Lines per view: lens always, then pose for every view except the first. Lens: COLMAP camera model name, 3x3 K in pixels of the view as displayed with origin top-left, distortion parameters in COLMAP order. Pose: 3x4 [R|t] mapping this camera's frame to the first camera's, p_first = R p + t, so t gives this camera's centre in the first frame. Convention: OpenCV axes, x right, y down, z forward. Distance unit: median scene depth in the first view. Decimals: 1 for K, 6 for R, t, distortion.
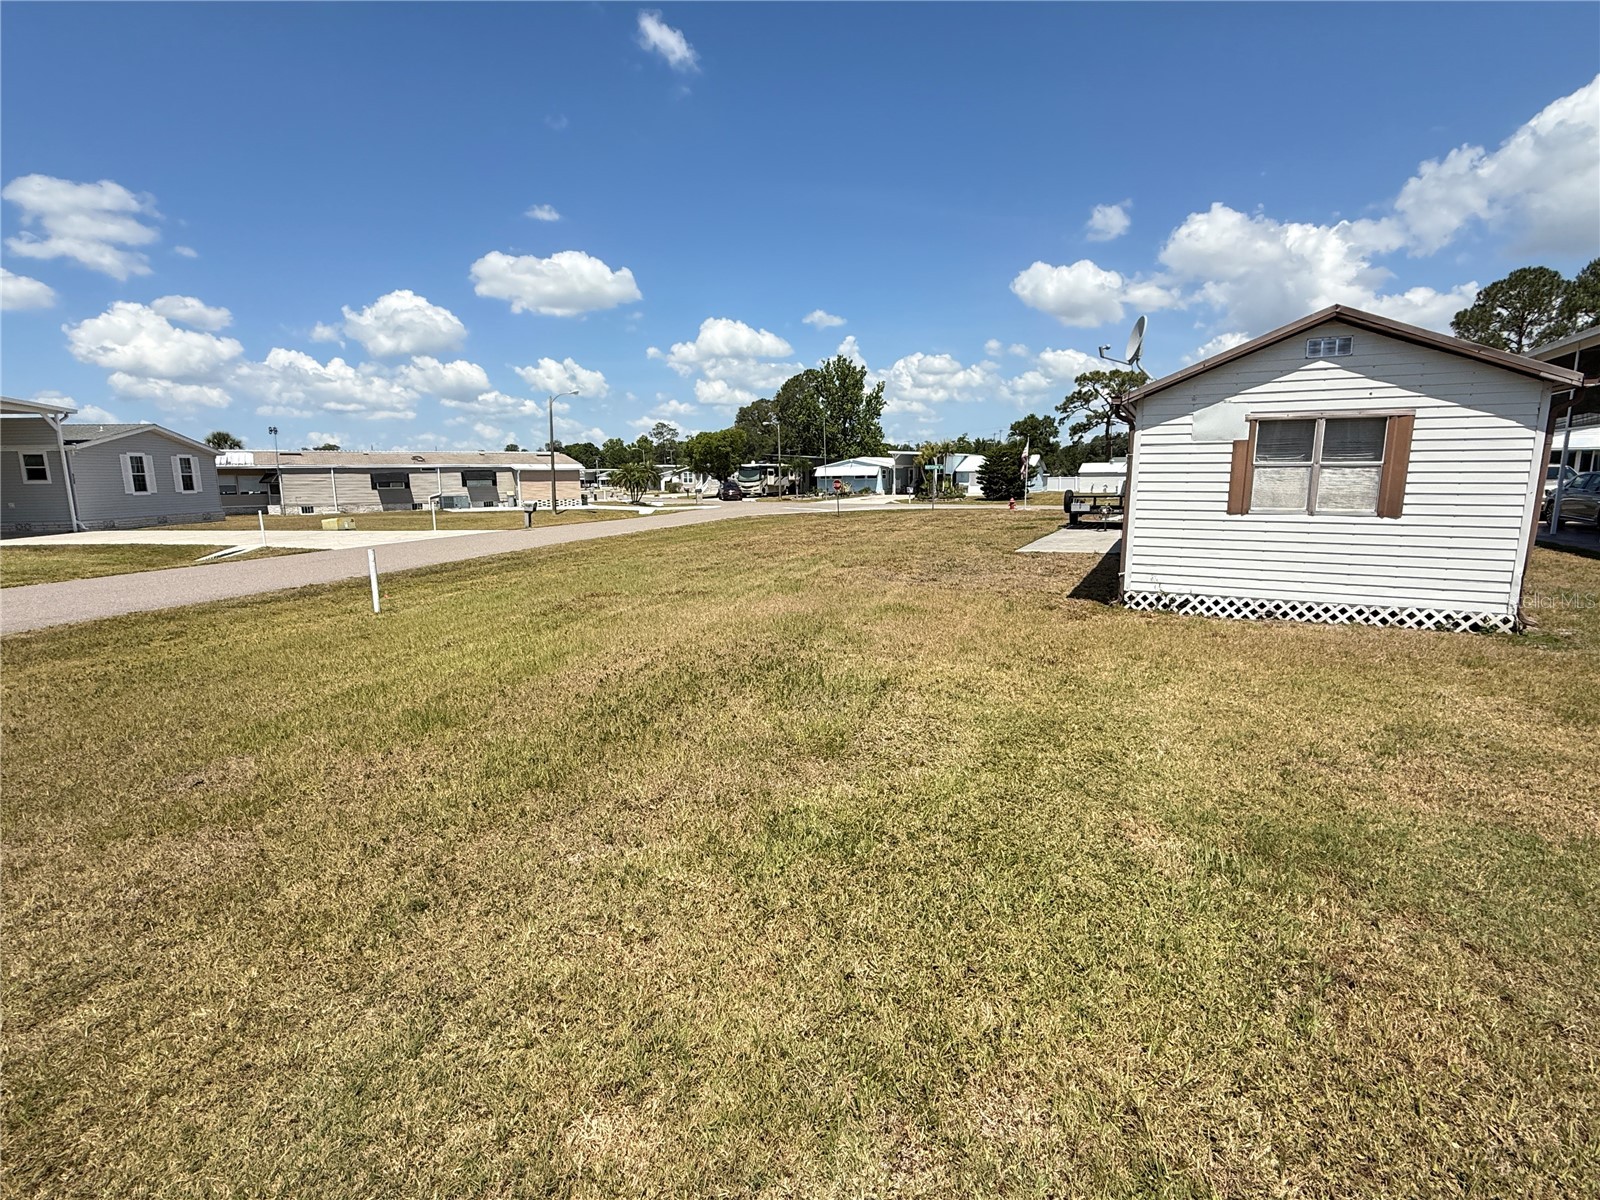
lens RADIAL K [[754.1, 0, 798.0], [0, 754.1, 599.7], [0, 0, 1]] dist [-0.002661, 0.000161]
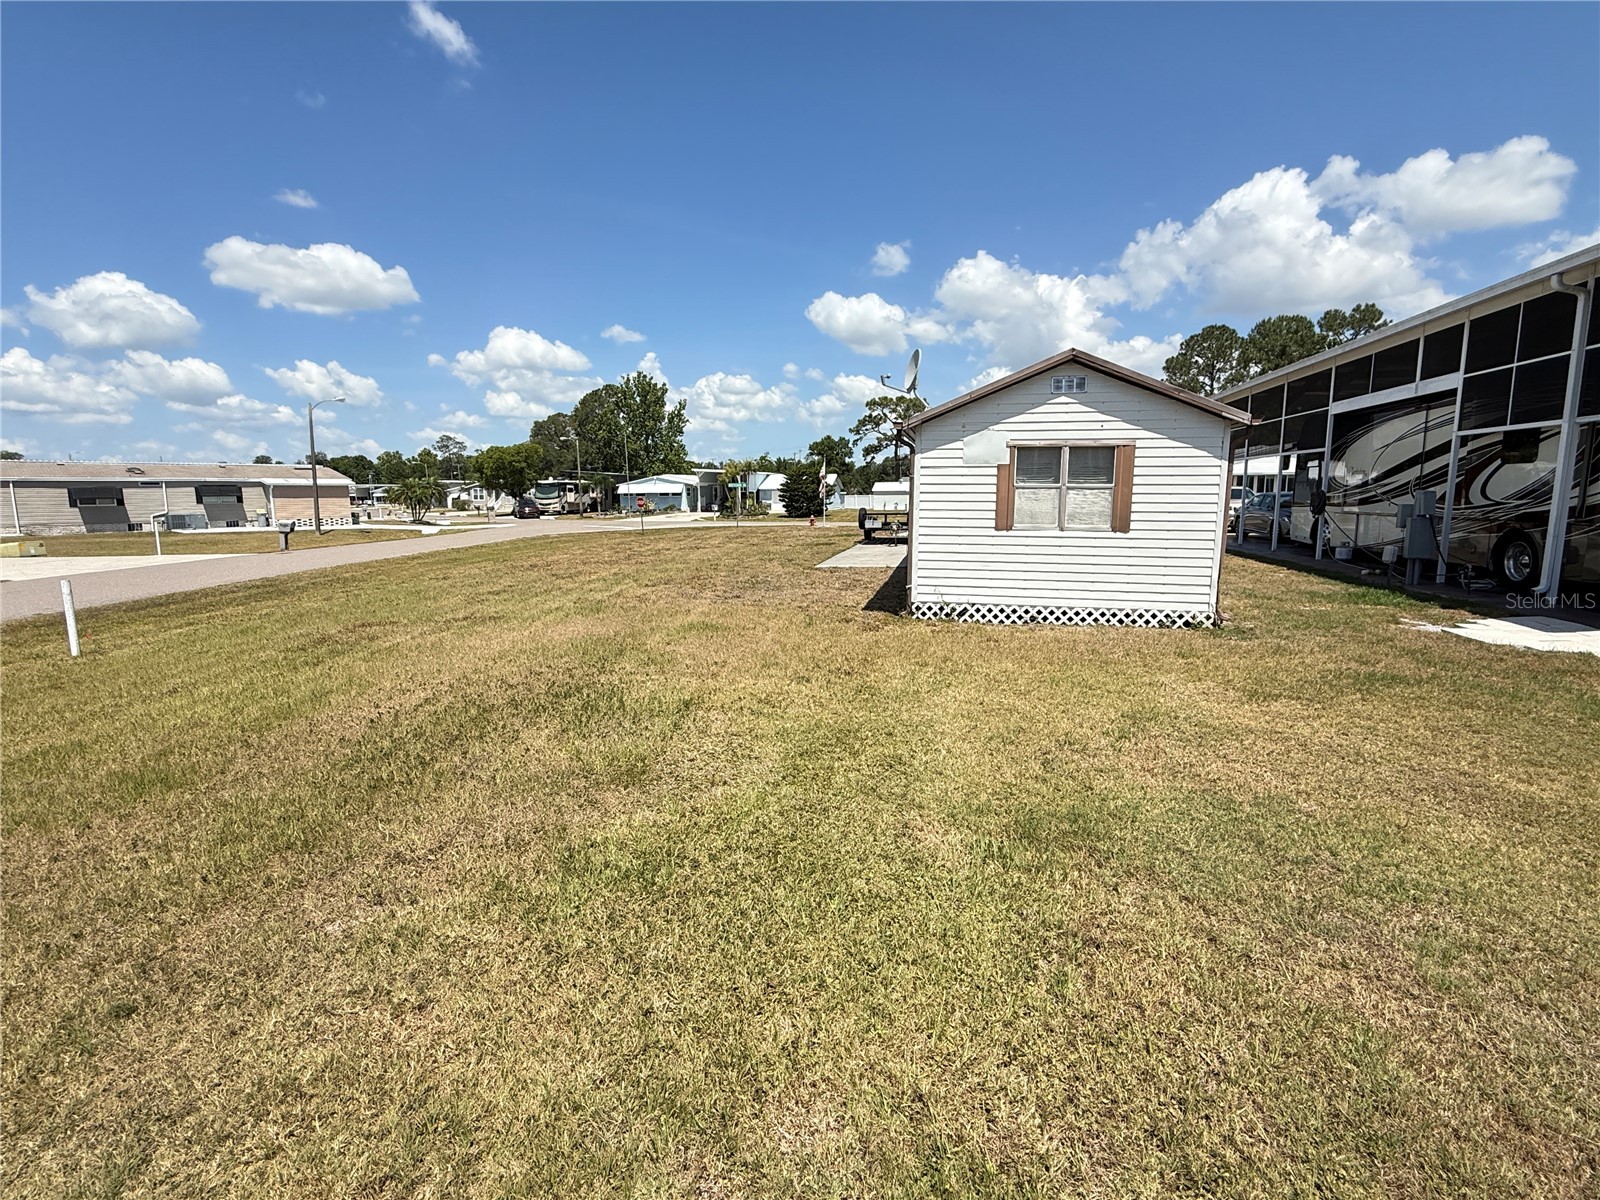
lens RADIAL K [[754.1, 0, 798.0], [0, 754.1, 599.7], [0, 0, 1]] dist [-0.002661, 0.000161]
pose [[0.968044, -0.030541, 0.248913, 0.009503], [0.036126, 0.999187, -0.017901, -0.002123], [-0.248163, 0.026321, 0.968361, -0.000500]]
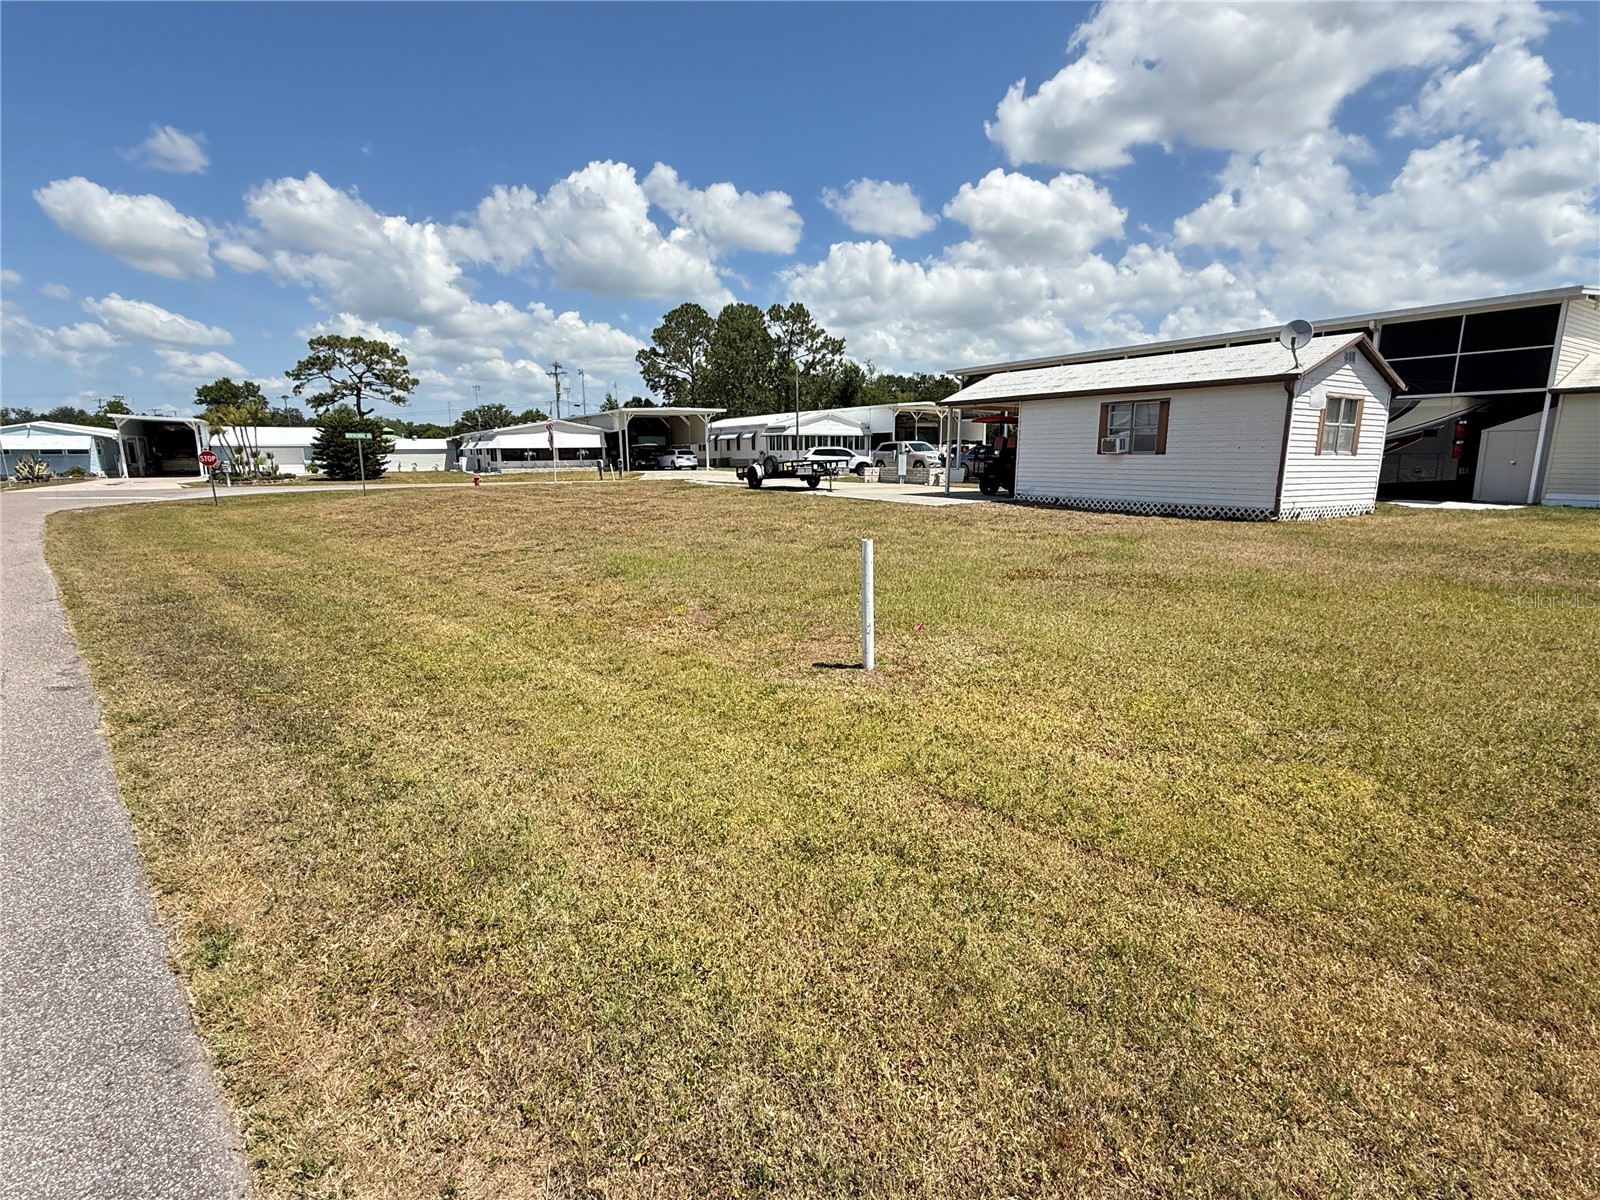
lens RADIAL K [[754.1, 0, 798.0], [0, 754.1, 599.7], [0, 0, 1]] dist [-0.002661, 0.000161]
pose [[0.518050, -0.155122, 0.841166, -0.954452], [0.136696, 0.985793, 0.097605, -0.083928], [-0.844356, 0.064420, 0.531895, 0.770561]]
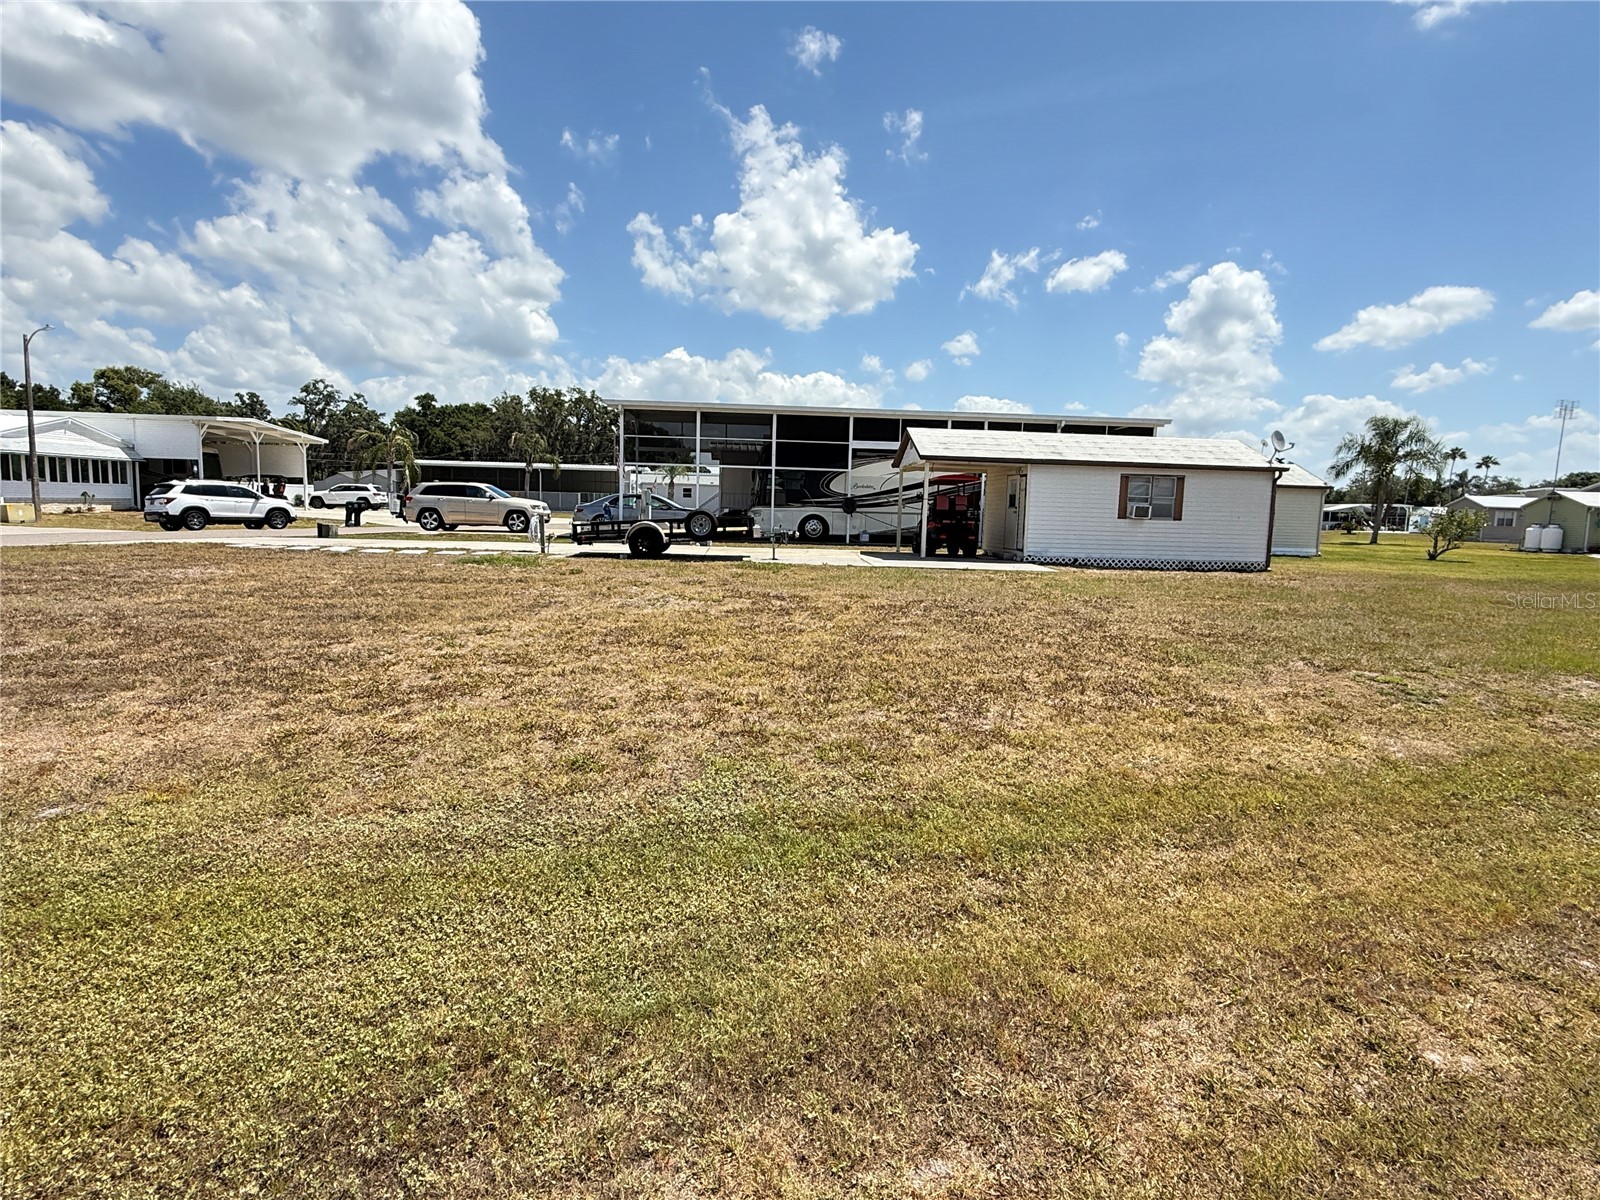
lens RADIAL K [[818.8, 0, 802.3], [0, 818.8, 563.0], [0, 0, 1]] dist [-0.003790, 0.000264]
pose [[-0.513891, -0.062345, 0.855587, -0.579662], [0.116162, 0.983112, 0.141409, -0.353531], [-0.849954, 0.172056, -0.497970, 2.386643]]
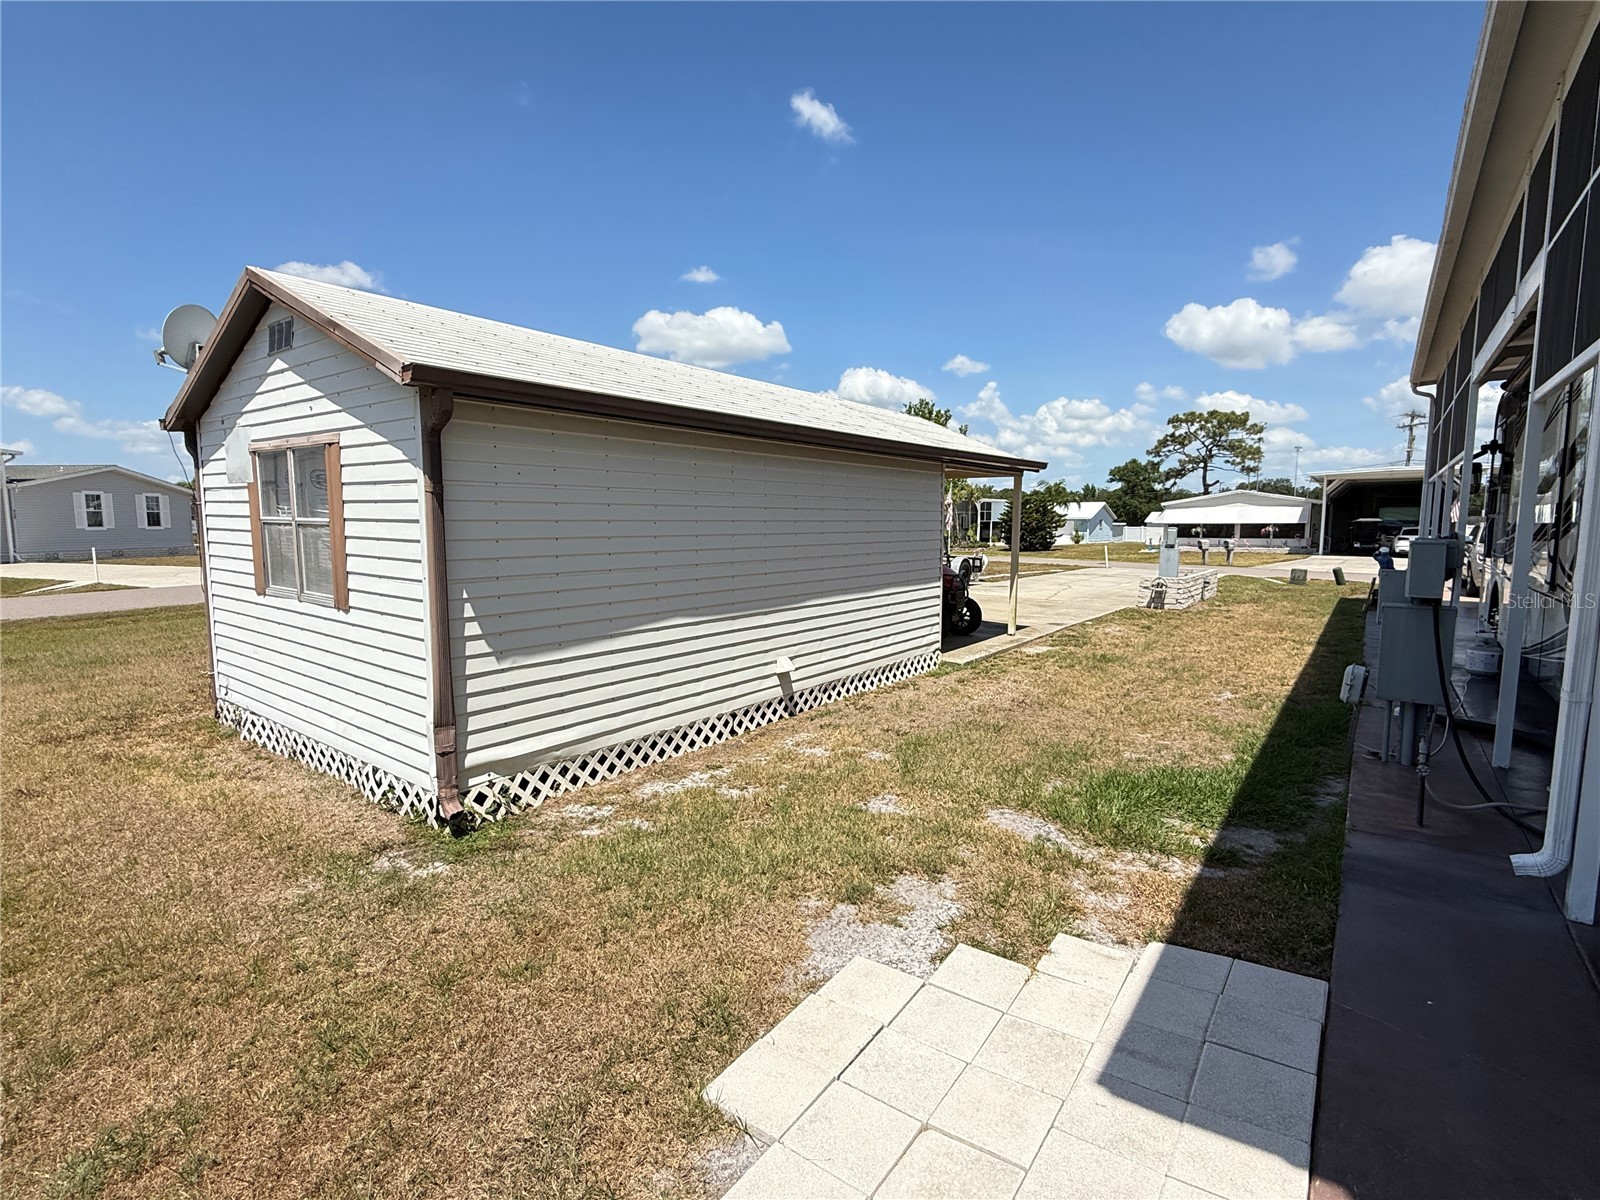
lens RADIAL K [[765.0, 0, 801.1], [0, 765.0, 566.0], [0, 0, 1]] dist [-0.003791, -0.000888]
pose [[0.984758, 0.025486, -0.172050, 0.810079], [-0.042949, 0.994205, -0.098552, -0.066574], [0.168541, 0.104439, 0.980146, 0.304582]]
